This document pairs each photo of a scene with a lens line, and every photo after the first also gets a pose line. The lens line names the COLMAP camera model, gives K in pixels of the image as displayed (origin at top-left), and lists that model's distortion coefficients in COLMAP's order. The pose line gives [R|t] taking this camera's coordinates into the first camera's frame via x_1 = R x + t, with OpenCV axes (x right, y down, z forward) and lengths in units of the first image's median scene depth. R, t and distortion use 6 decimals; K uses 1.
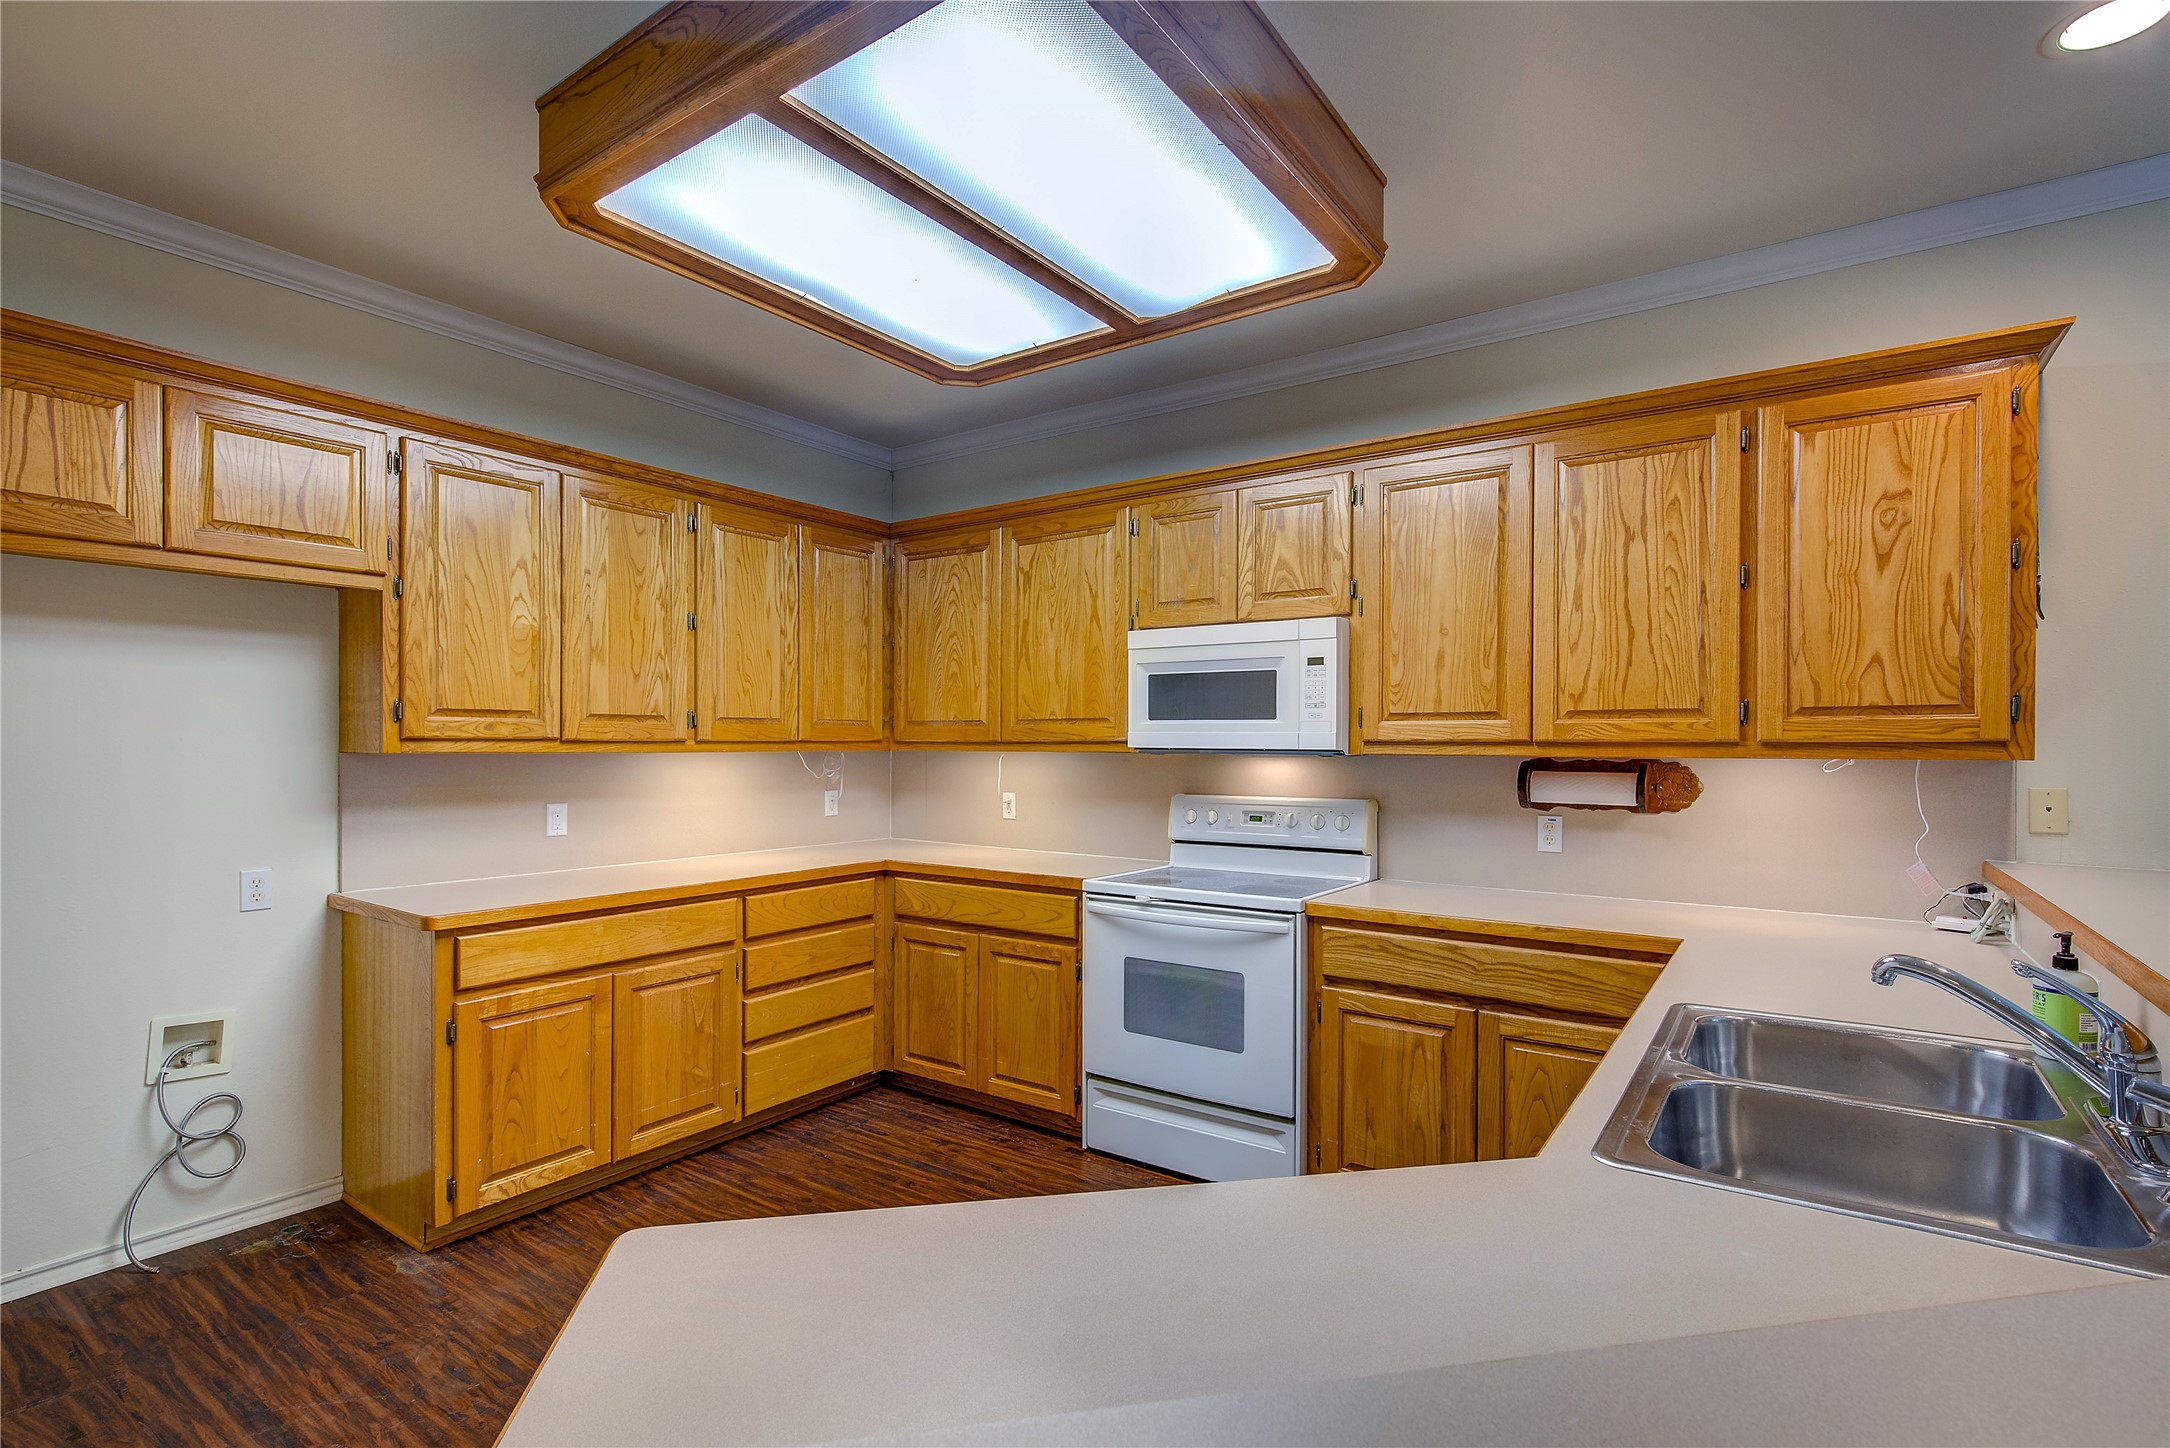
lens RADIAL K [[998.3, 0, 1101.2], [0, 998.3, 744.3], [0, 0, 1]] dist [-0.000622, 0.000994]
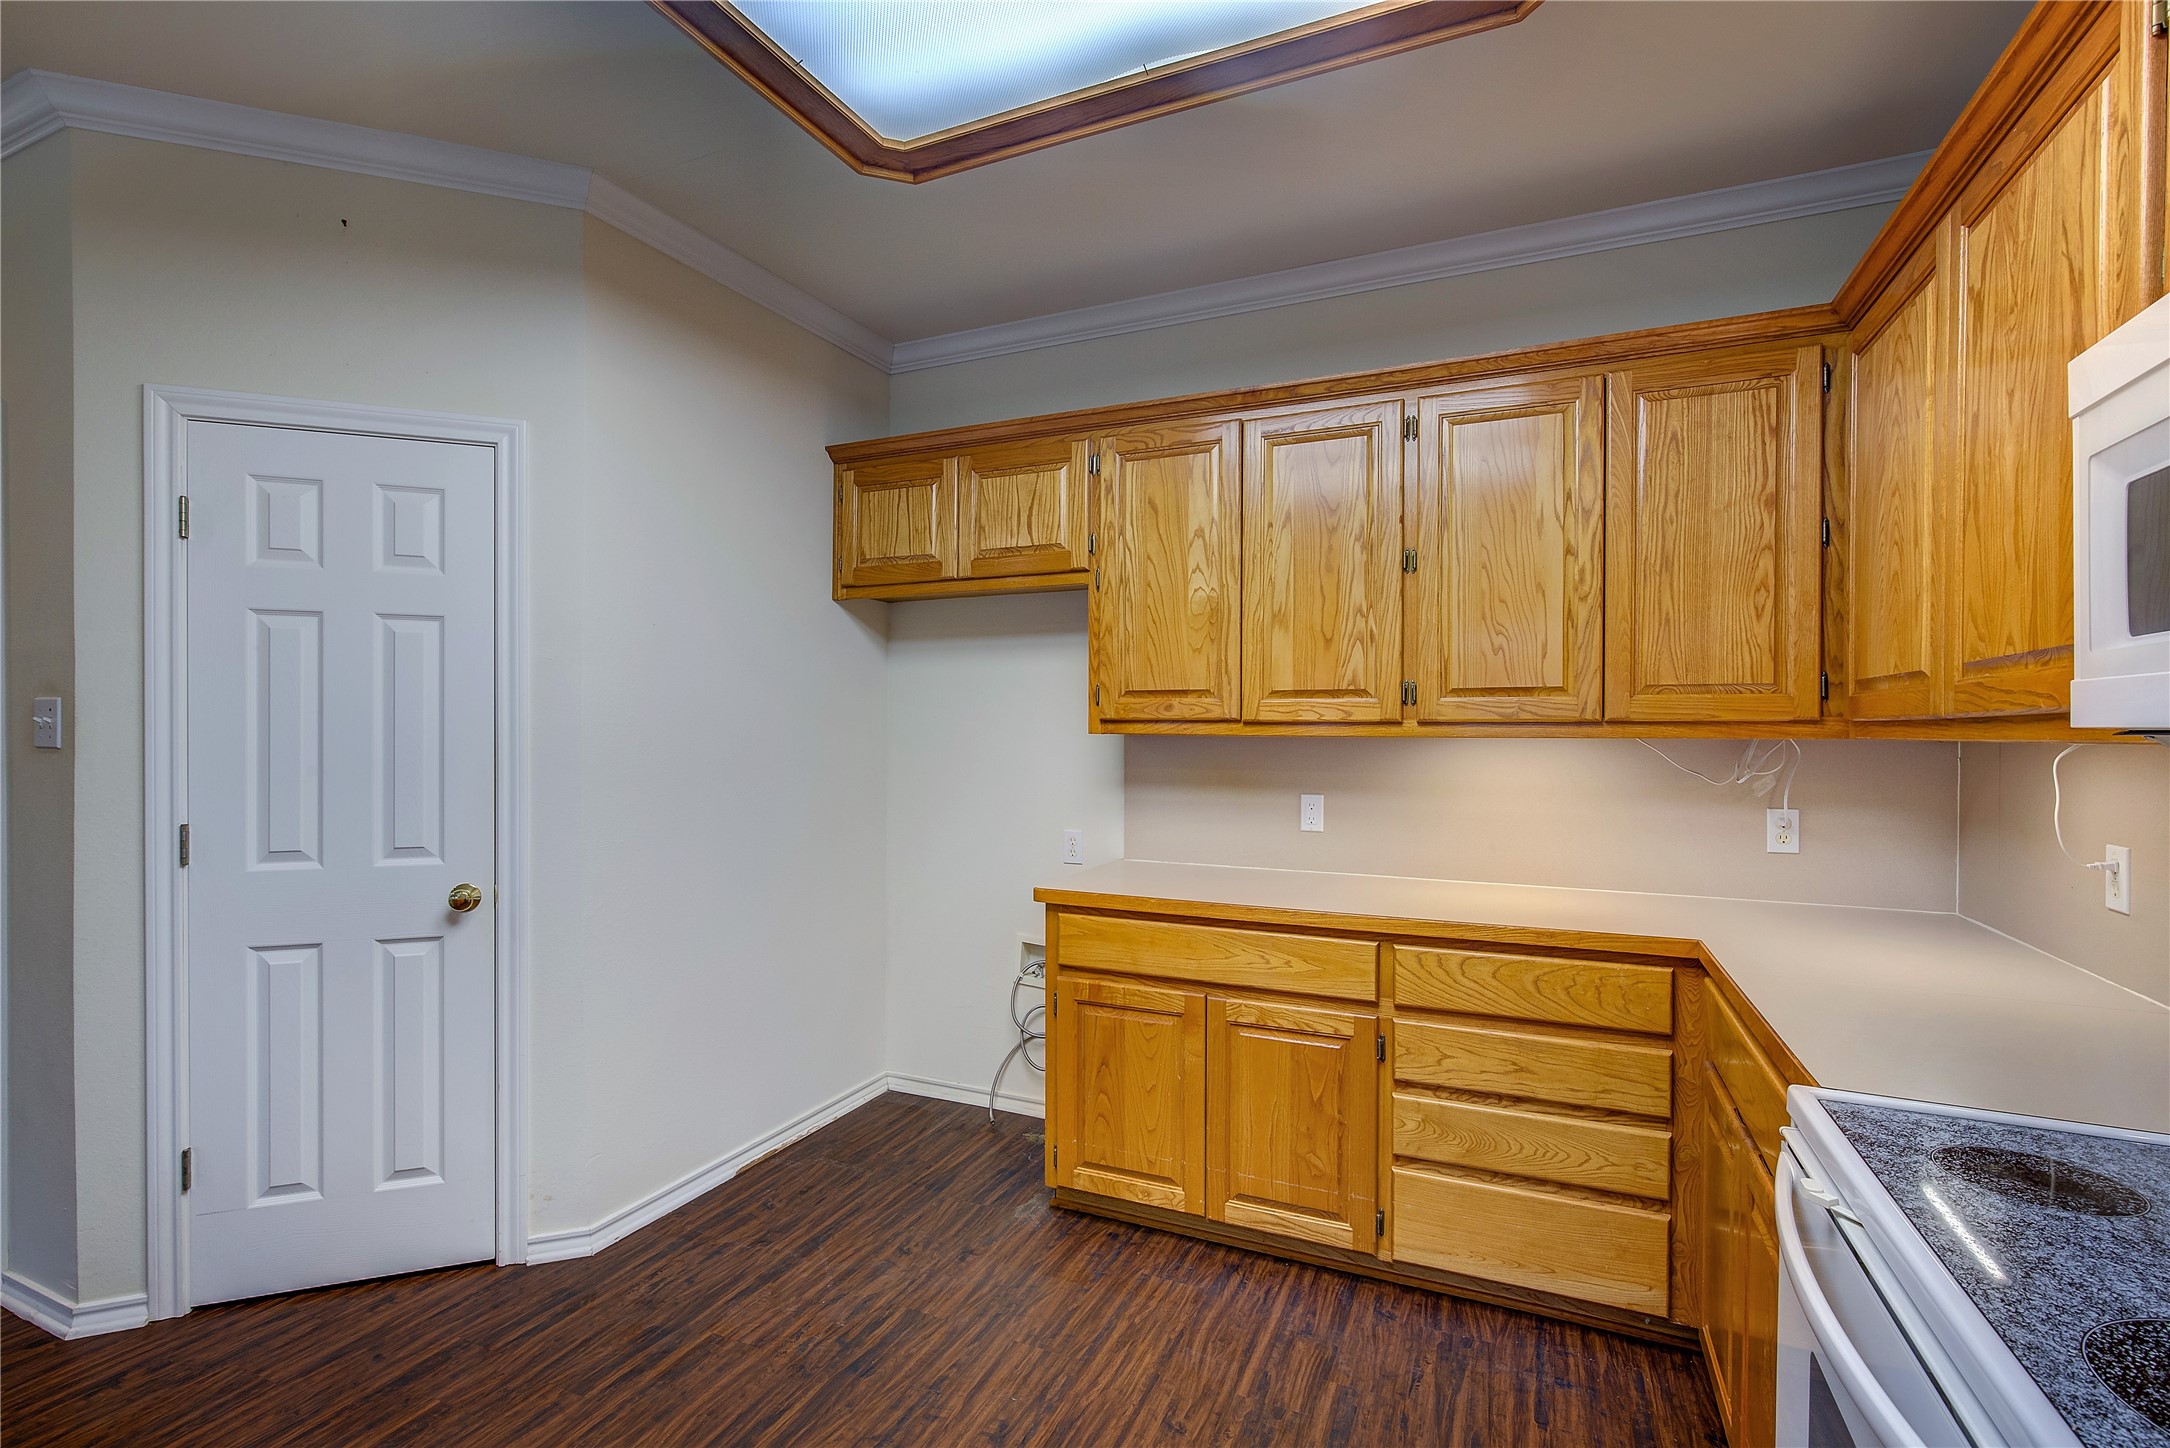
lens RADIAL K [[998.3, 0, 1060.2], [0, 998.3, 731.0], [0, 0, 1]] dist [-0.000622, 0.000994]
pose [[0.174440, -0.000610, -0.984668, 0.316161], [-0.005089, 0.999986, -0.001521, 0.006876], [0.984655, 0.005276, 0.174434, 0.708604]]
